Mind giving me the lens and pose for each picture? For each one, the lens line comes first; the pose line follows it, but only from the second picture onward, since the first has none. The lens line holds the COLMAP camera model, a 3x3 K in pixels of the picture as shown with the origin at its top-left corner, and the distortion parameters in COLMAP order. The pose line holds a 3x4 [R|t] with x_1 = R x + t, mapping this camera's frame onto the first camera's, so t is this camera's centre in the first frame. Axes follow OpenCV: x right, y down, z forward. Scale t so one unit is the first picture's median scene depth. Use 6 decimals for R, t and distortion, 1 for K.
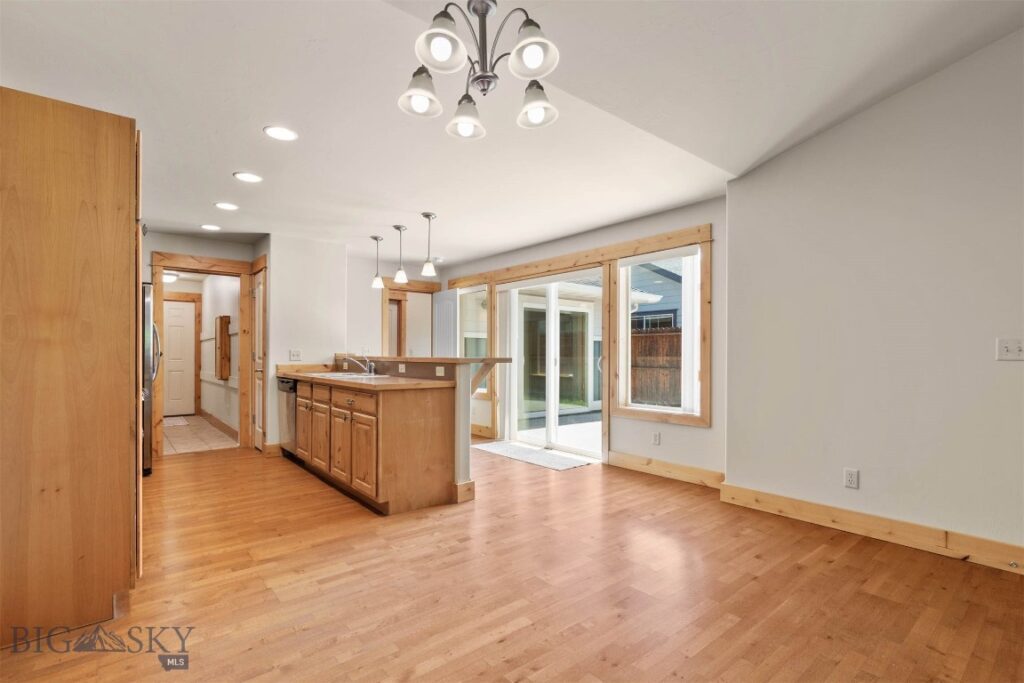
lens RADIAL K [[475.3, 0, 513.4], [0, 475.3, 351.5], [0, 0, 1]] dist [-0.007229, 0.000579]
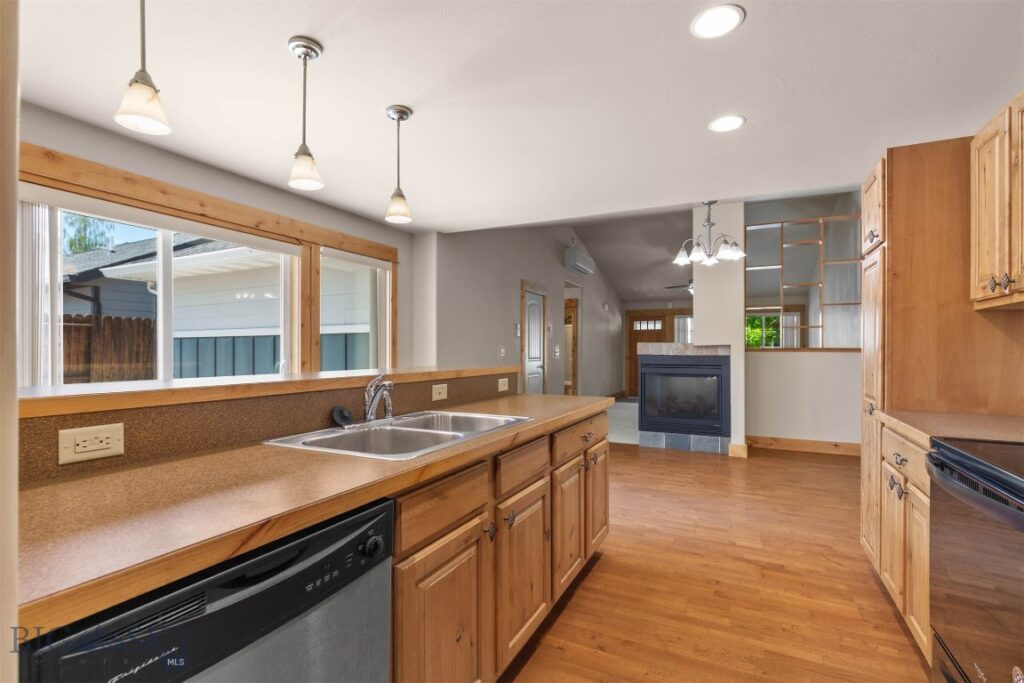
lens RADIAL K [[475.3, 0, 510.6], [0, 475.3, 347.2], [0, 0, 1]] dist [-0.007229, 0.000579]
pose [[-0.389609, 0.000828, 0.920980, -0.813226], [-0.006139, 0.999975, -0.003496, -0.015418], [-0.920960, -0.007016, -0.389594, 1.208510]]
